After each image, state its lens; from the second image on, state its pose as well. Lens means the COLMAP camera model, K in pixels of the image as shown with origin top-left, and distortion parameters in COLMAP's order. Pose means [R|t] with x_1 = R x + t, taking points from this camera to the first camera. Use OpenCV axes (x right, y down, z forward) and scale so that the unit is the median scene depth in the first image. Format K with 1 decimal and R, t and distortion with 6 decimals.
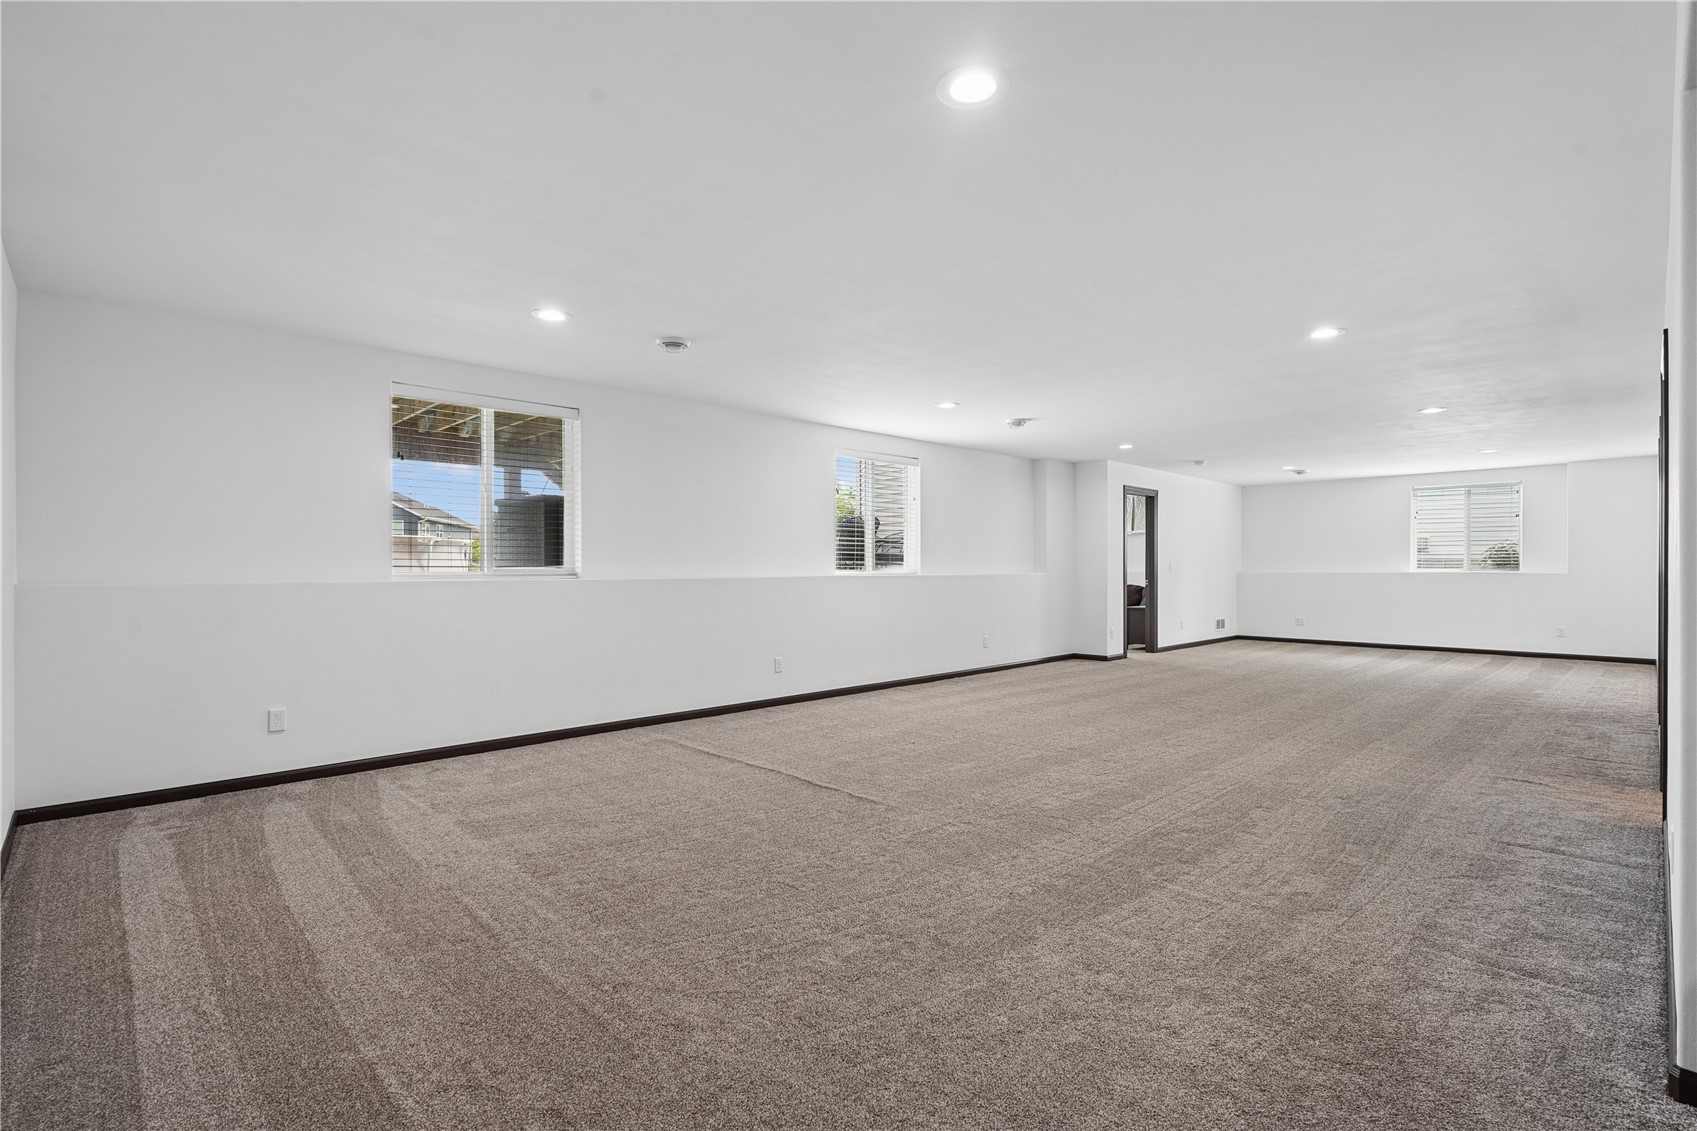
lens RADIAL K [[780.8, 0, 832.2], [0, 780.8, 572.9], [0, 0, 1]] dist [0.000882, 0.000294]
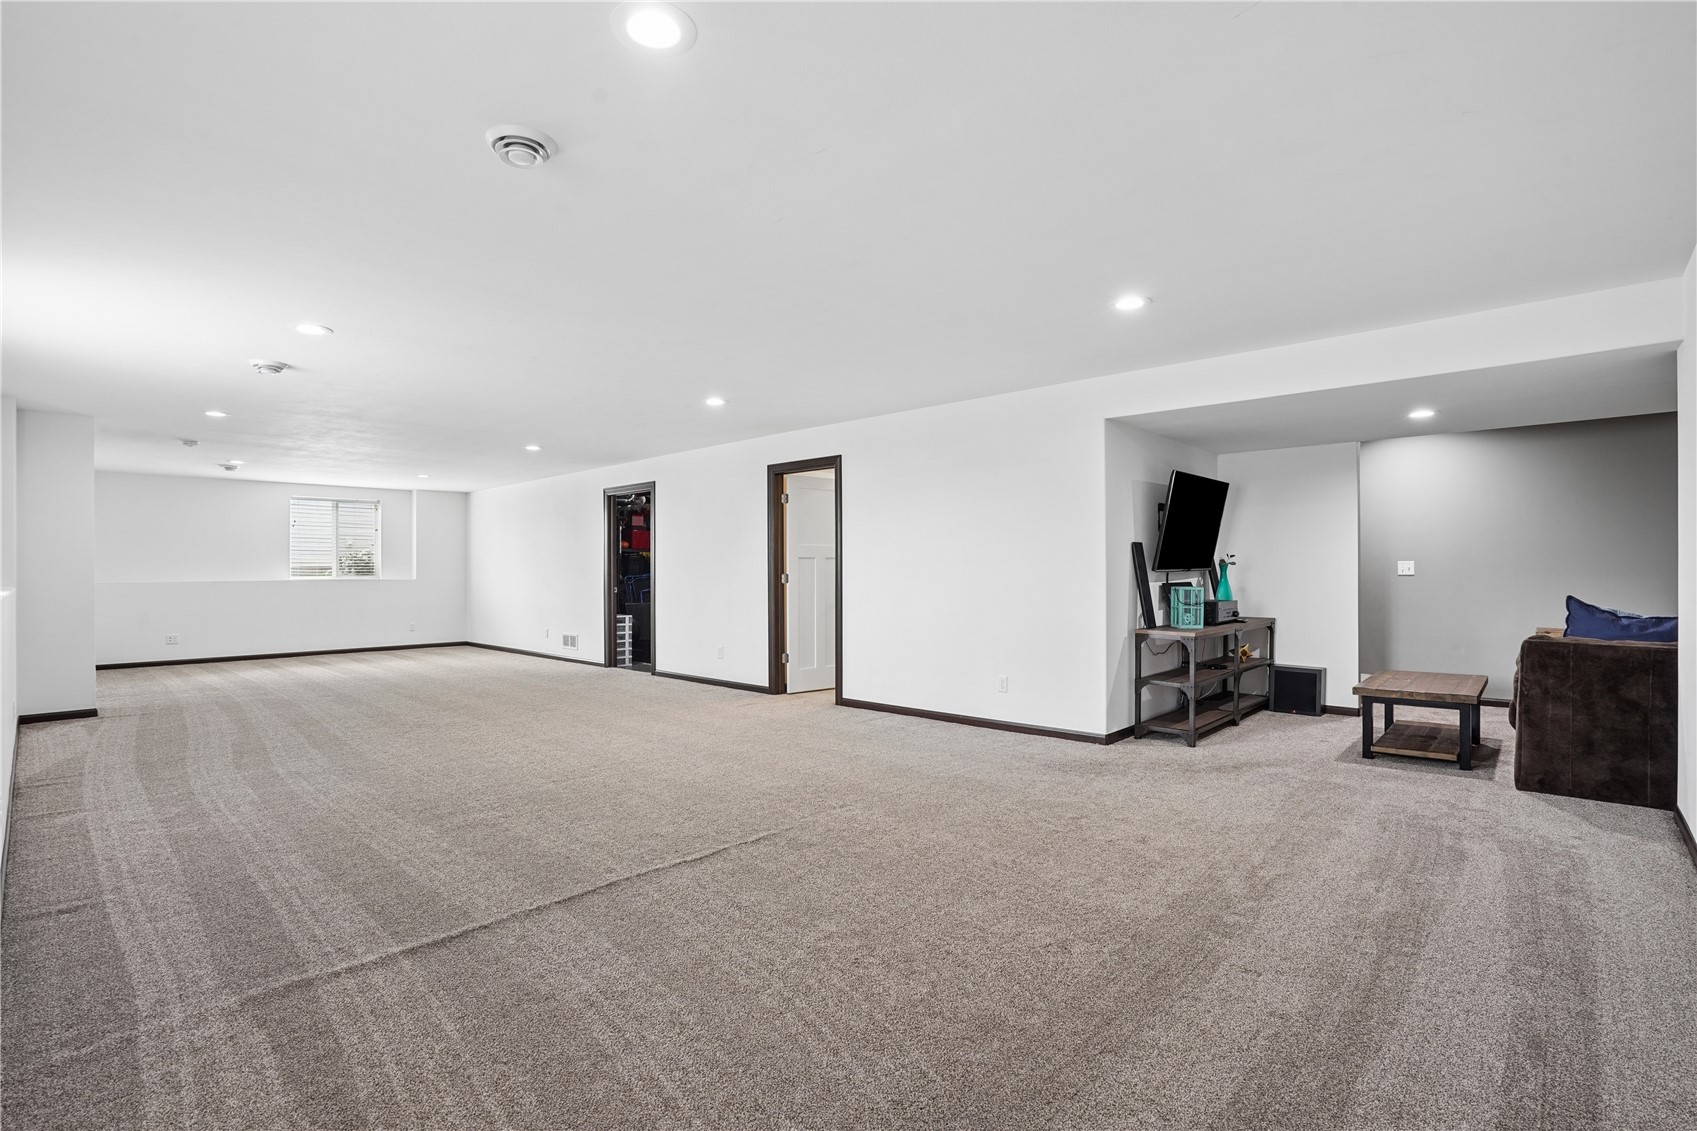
lens RADIAL K [[780.8, 0, 832.2], [0, 780.8, 572.9], [0, 0, 1]] dist [0.000882, 0.000294]
pose [[-0.042057, -0.004322, 0.999106, -0.294591], [0.015571, 0.999866, 0.004981, -0.003679], [-0.998994, 0.015767, -0.041984, 0.336495]]
